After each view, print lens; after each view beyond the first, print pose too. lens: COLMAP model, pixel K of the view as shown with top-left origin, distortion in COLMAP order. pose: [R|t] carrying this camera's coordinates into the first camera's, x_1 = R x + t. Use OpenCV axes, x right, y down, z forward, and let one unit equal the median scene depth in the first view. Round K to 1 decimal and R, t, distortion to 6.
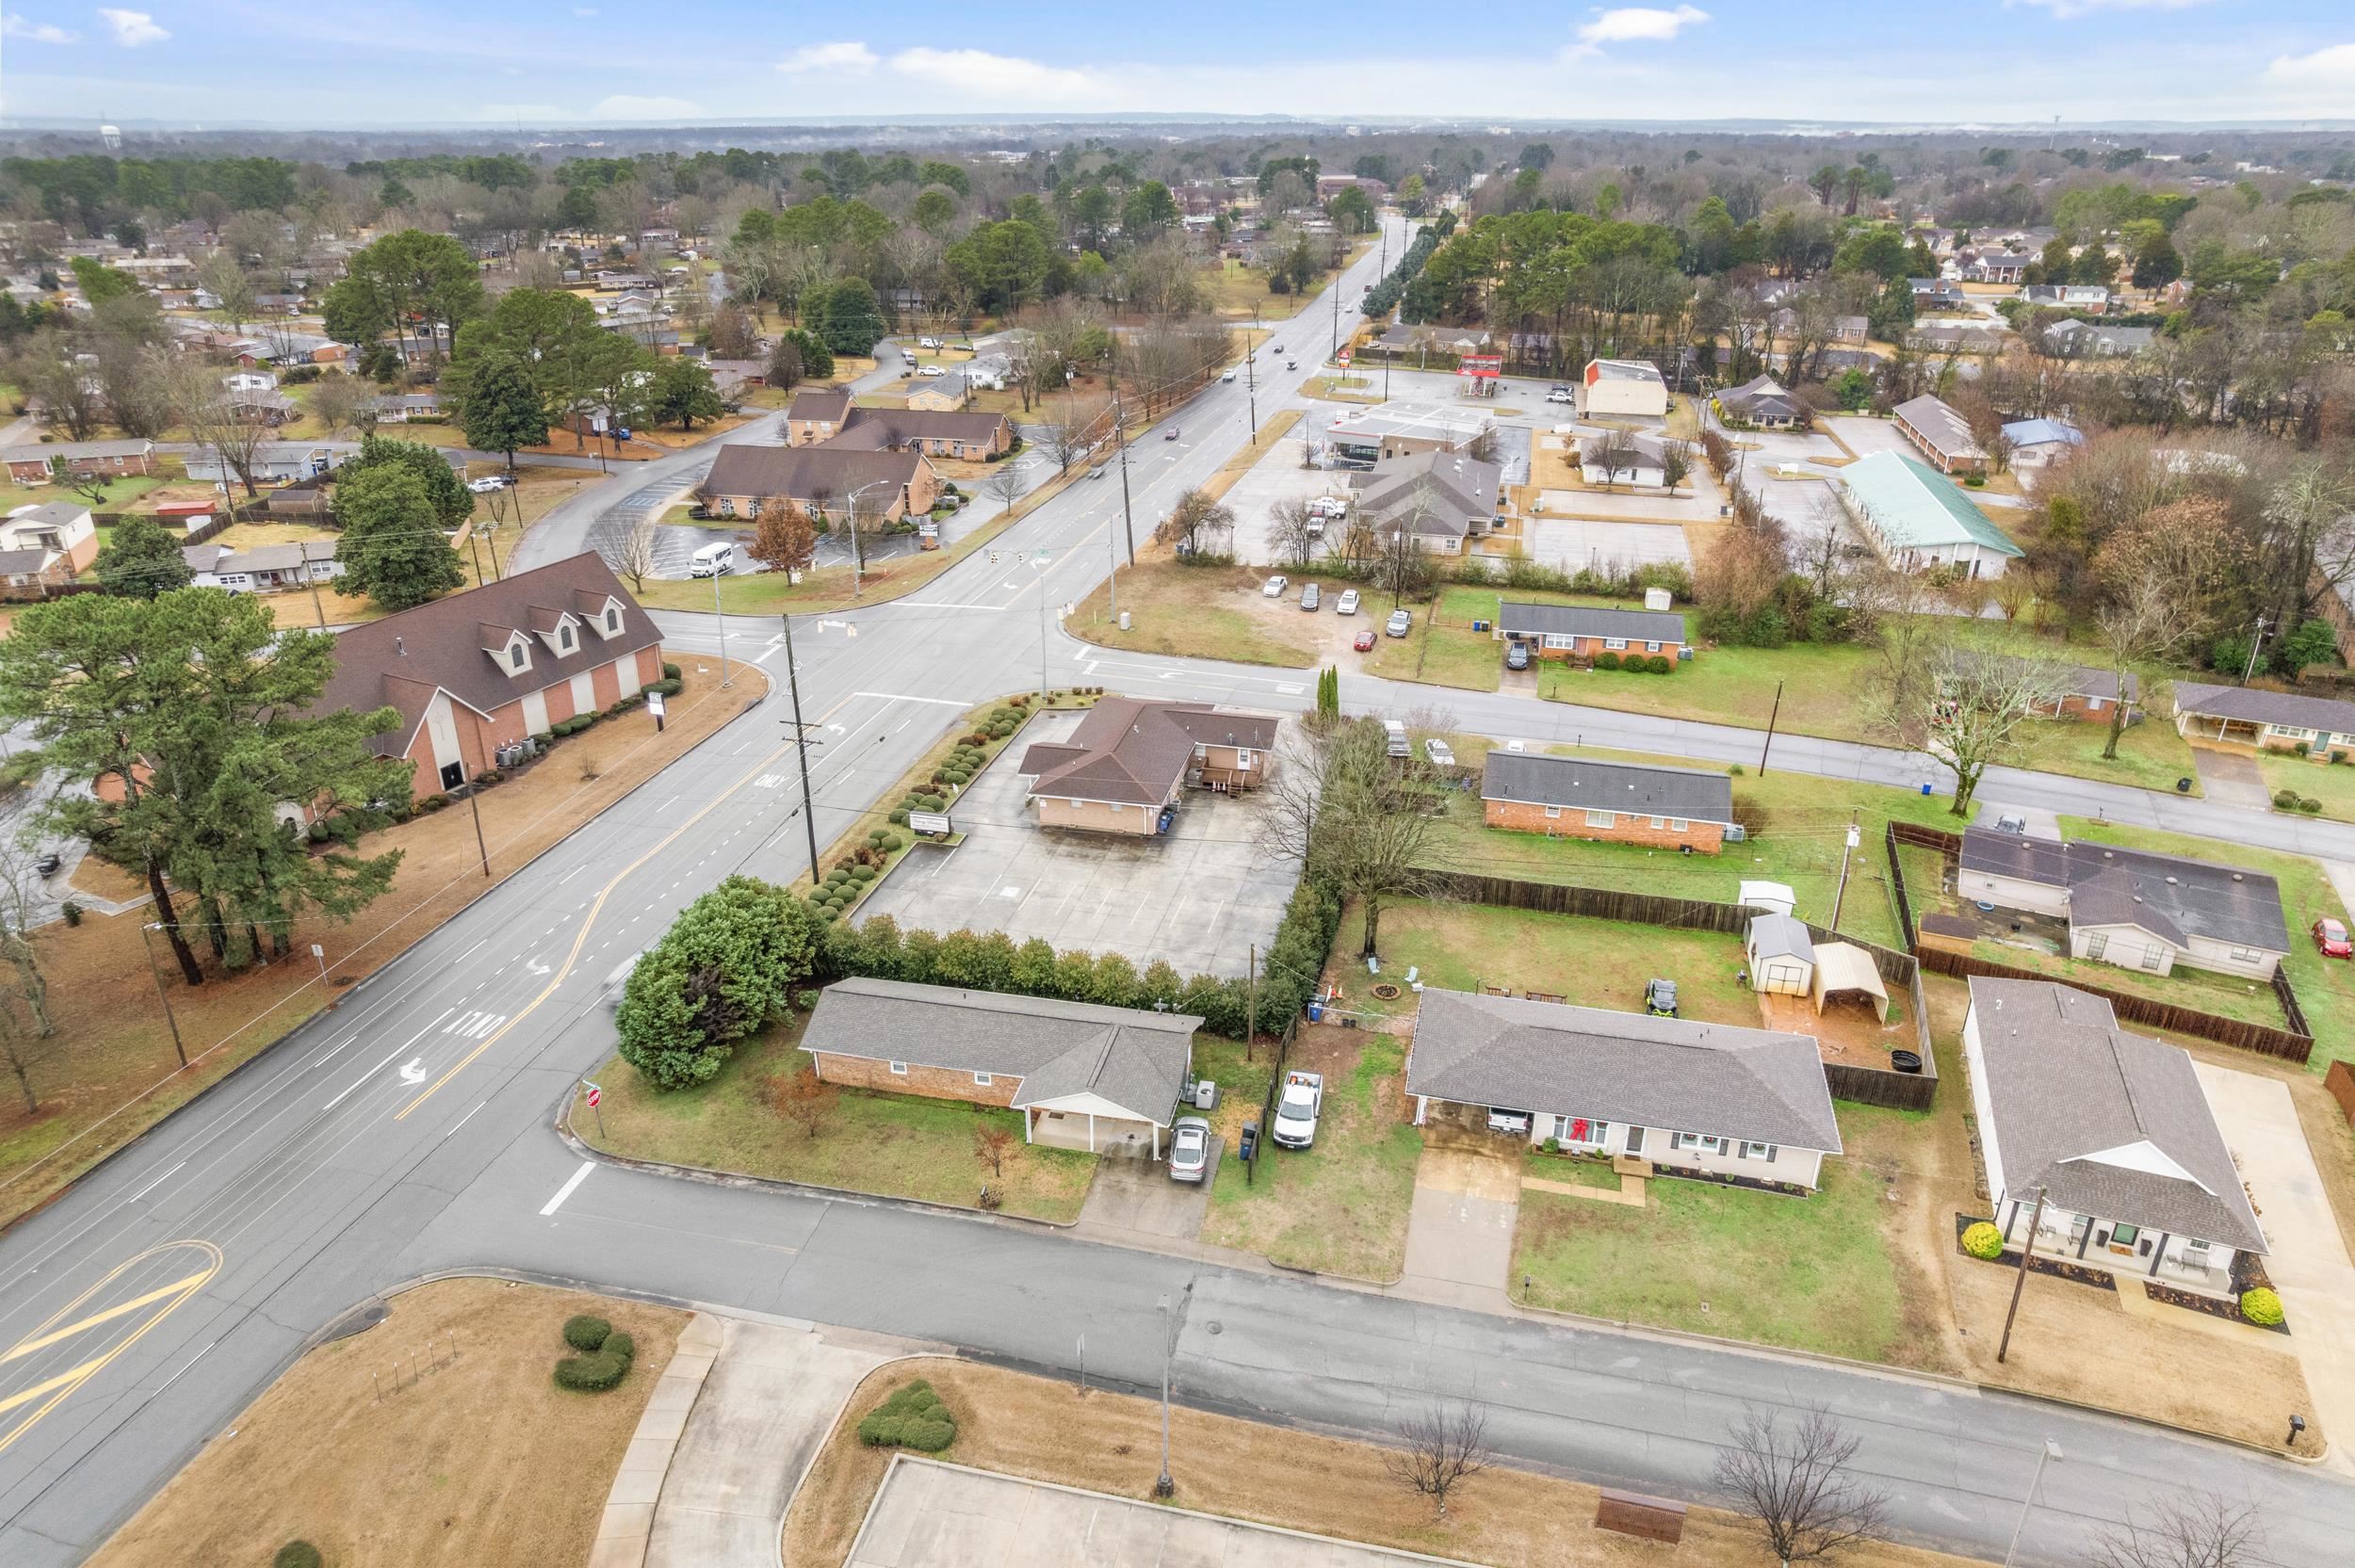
lens RADIAL K [[1524.2, 0, 1170.6], [0, 1524.2, 777.9], [0, 0, 1]] dist [-0.070330, 0.048664]
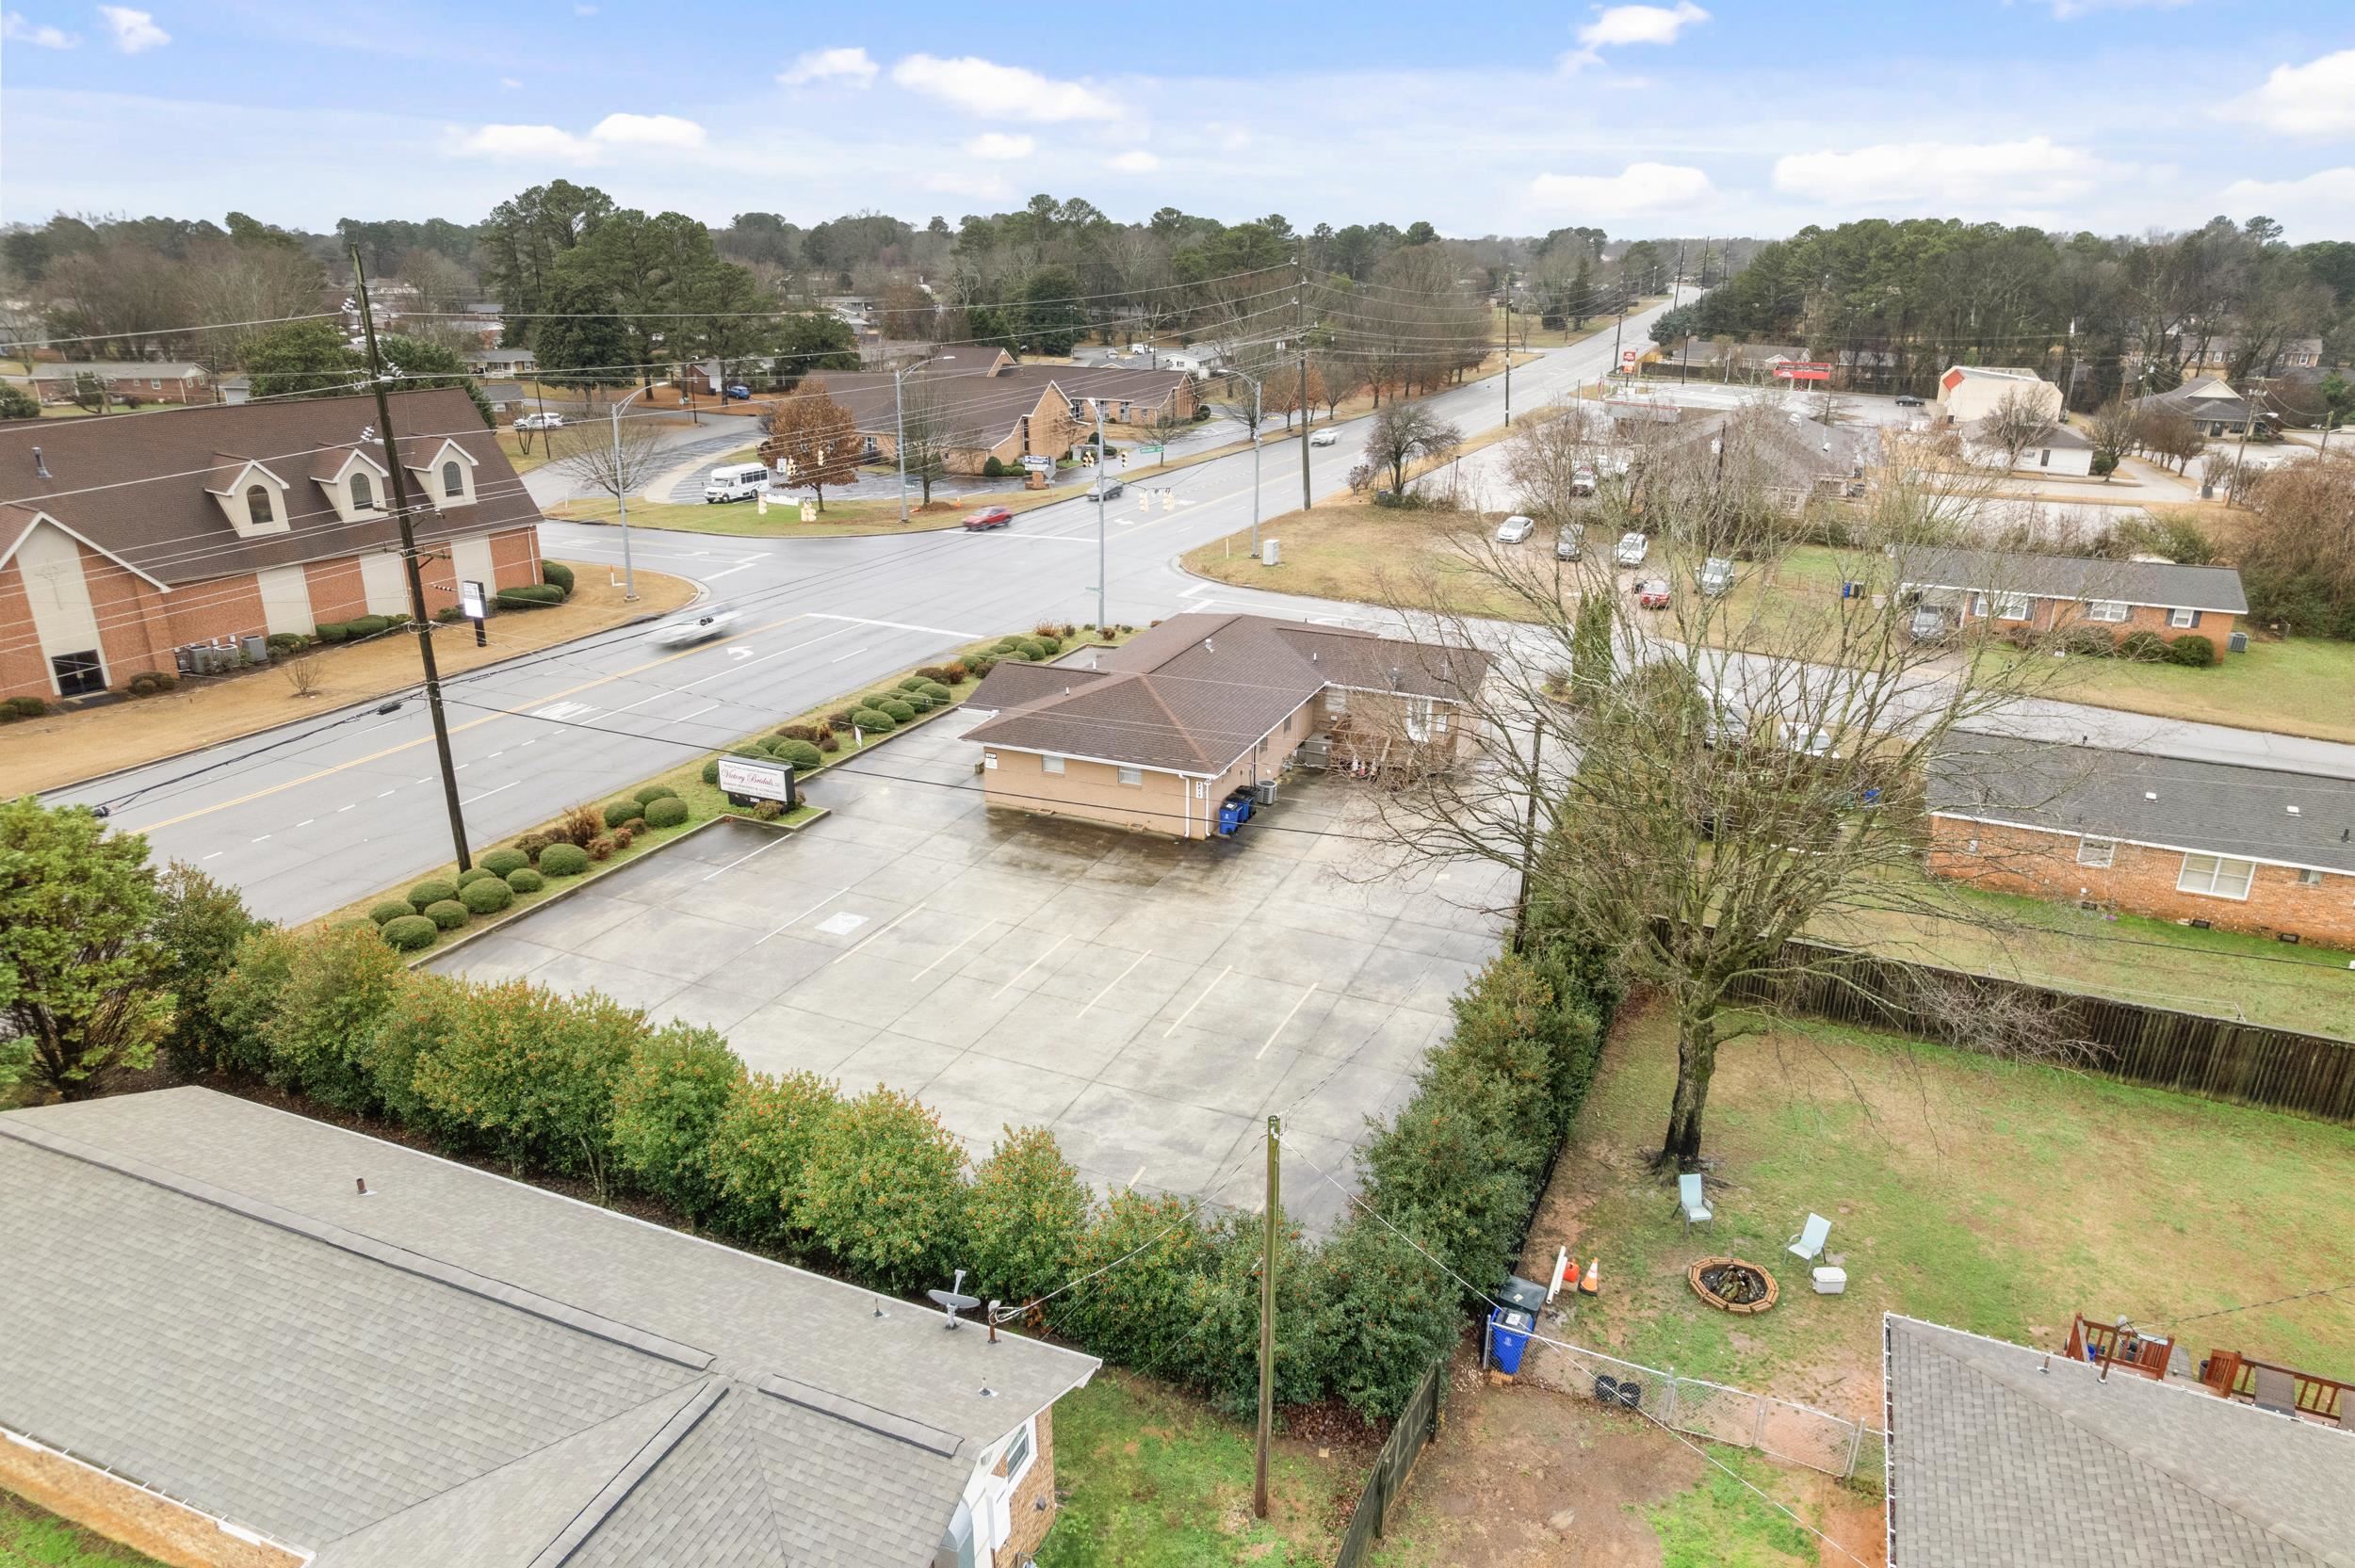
lens RADIAL K [[1524.2, 0, 1170.6], [0, 1524.2, 777.9], [0, 0, 1]] dist [-0.070330, 0.048664]
pose [[0.984554, 0.064245, -0.162866, 0.051371], [-0.075494, 0.995100, -0.063845, 0.046388], [0.157967, 0.075154, 0.984580, 0.497567]]
